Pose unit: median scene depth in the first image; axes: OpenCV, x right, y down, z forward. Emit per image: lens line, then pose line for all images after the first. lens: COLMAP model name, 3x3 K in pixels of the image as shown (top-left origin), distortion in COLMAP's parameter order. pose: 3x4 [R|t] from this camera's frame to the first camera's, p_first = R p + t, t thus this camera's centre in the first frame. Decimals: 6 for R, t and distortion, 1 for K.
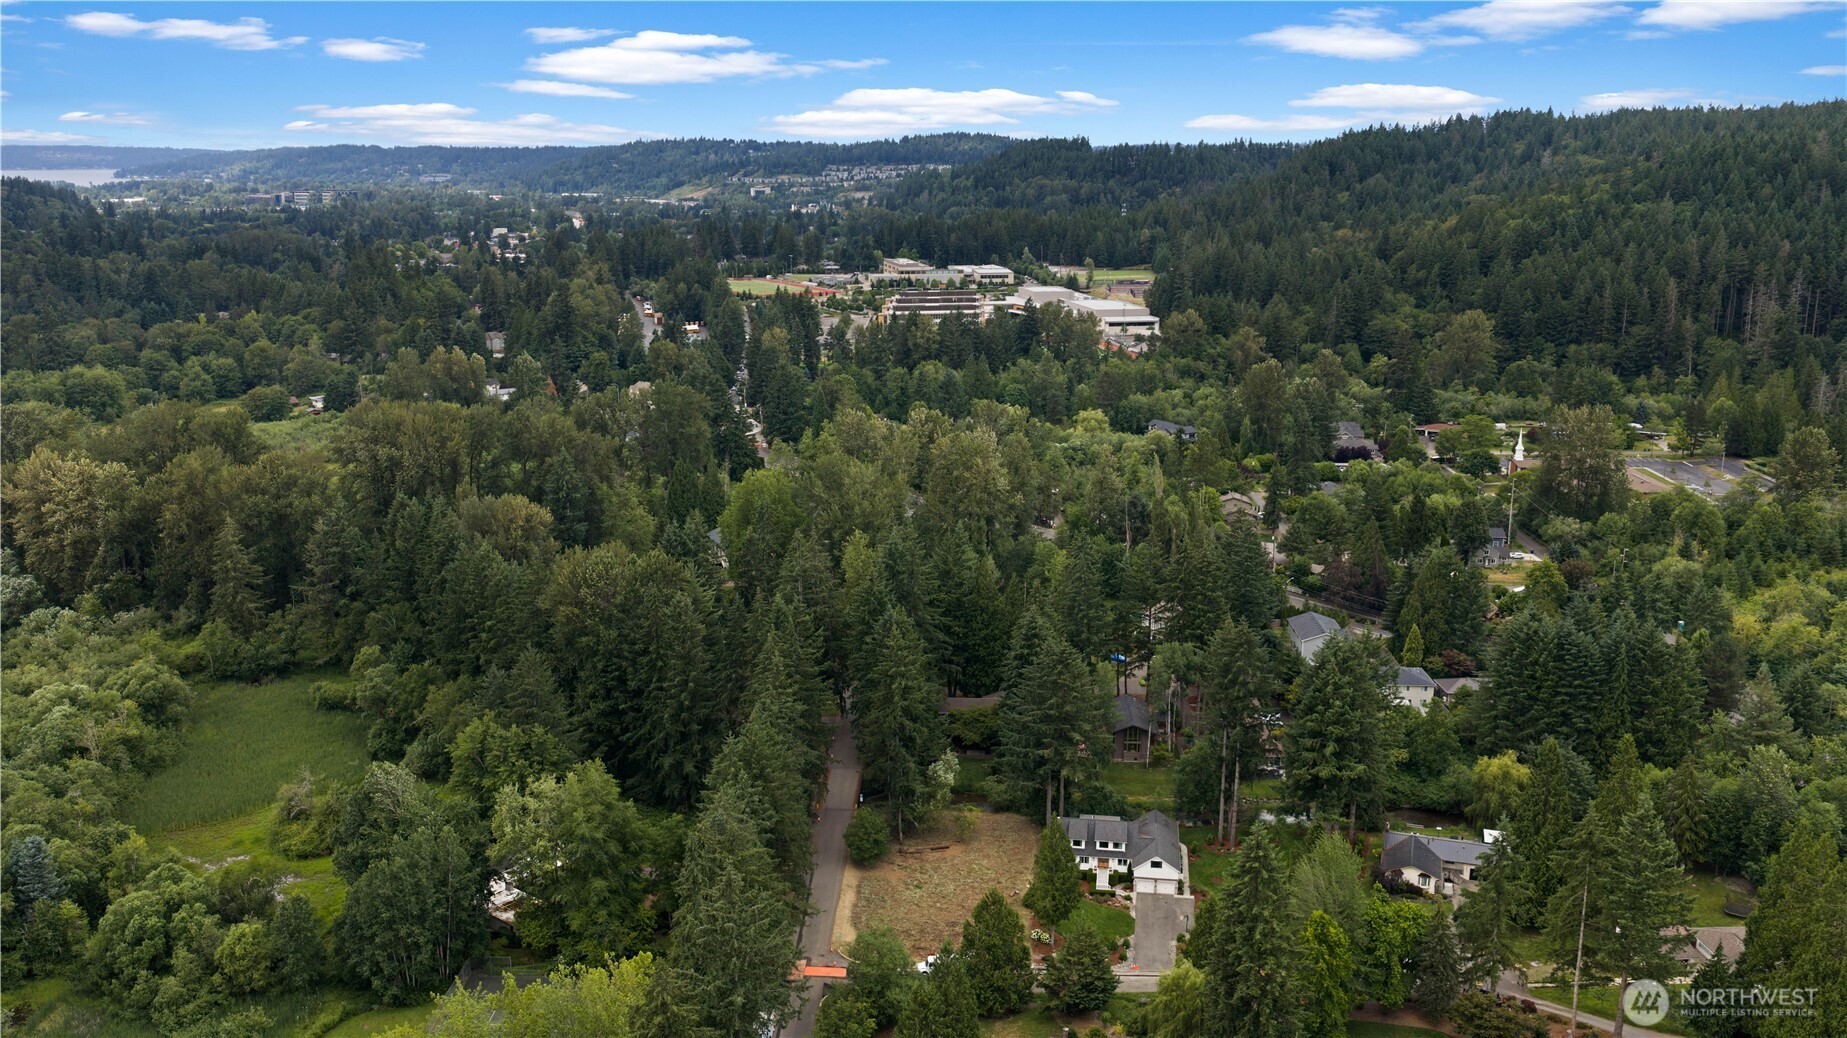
lens RADIAL K [[1543.9, 0, 933.7], [0, 1543.9, 520.1], [0, 0, 1]] dist [0.008726, -0.023879]
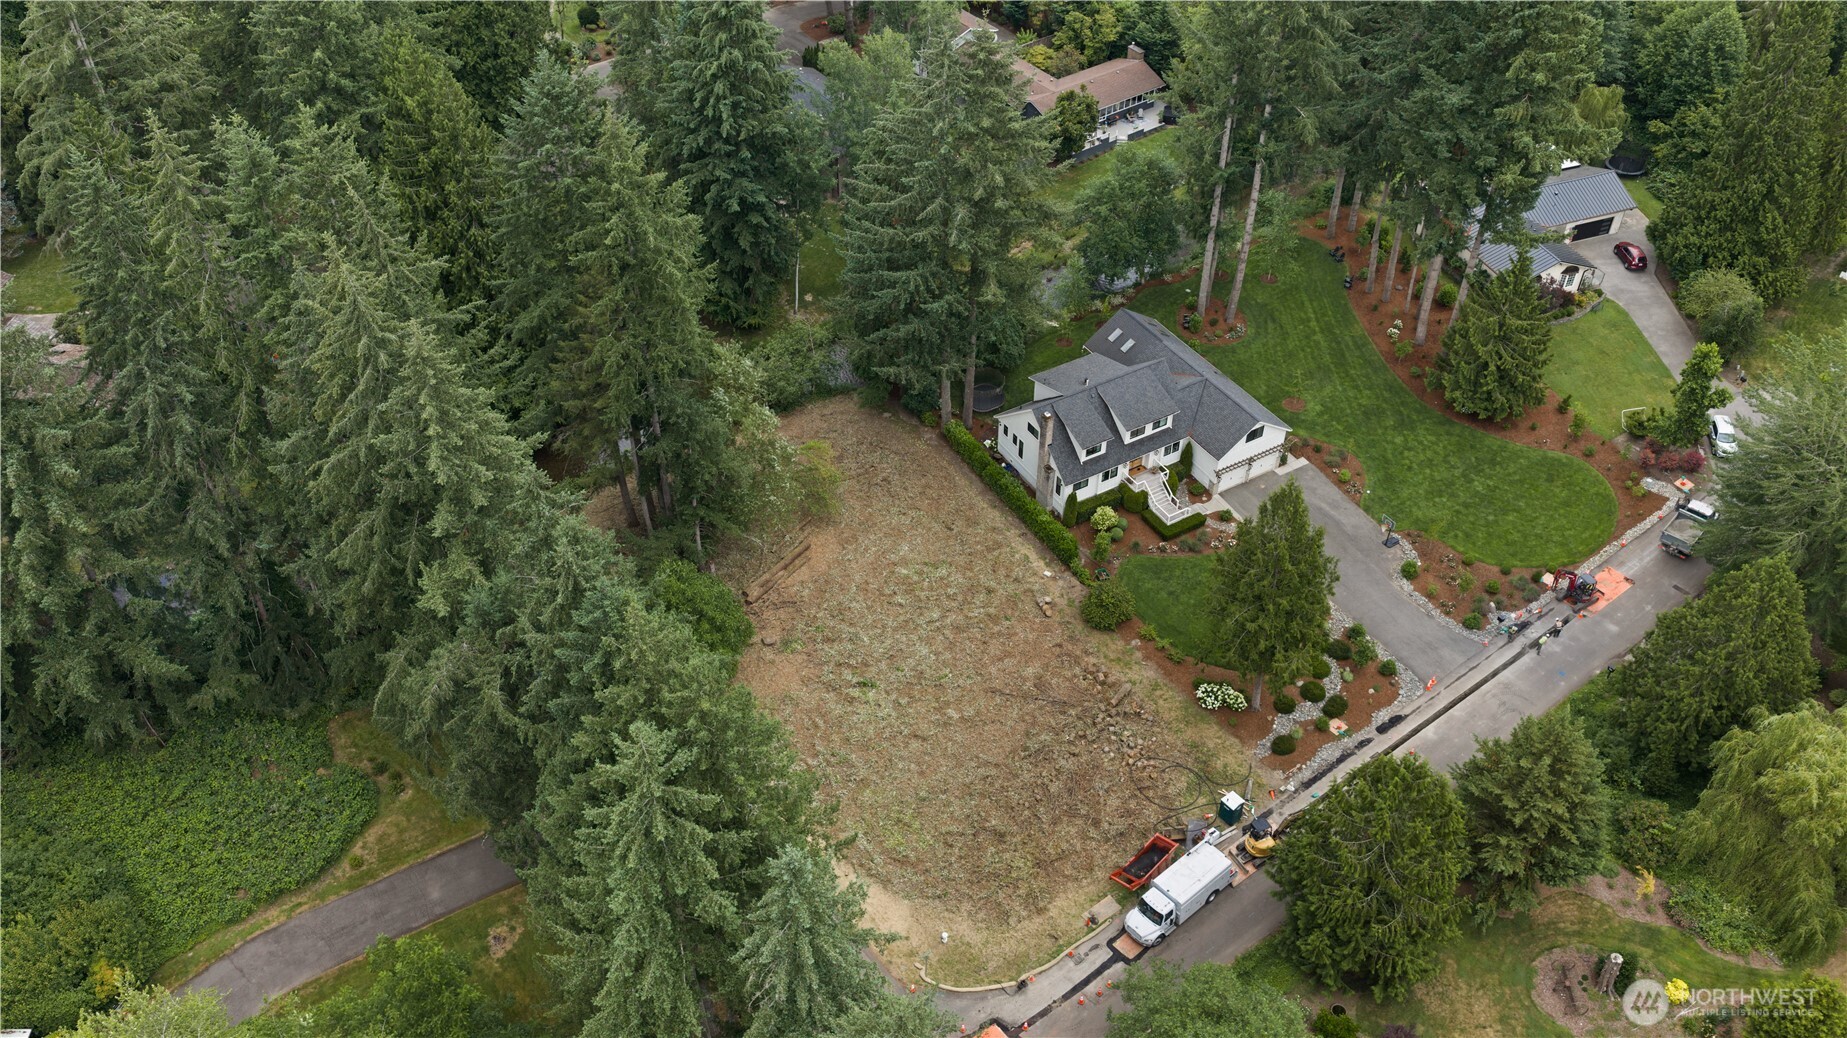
lens RADIAL K [[1543.9, 0, 921.9], [0, 1543.9, 518.0], [0, 0, 1]] dist [0.008726, -0.023879]
pose [[0.783420, -0.419854, 0.458231, -0.150545], [0.145372, 0.840648, 0.521707, -0.025912], [-0.604252, -0.342102, 0.719615, 0.576883]]
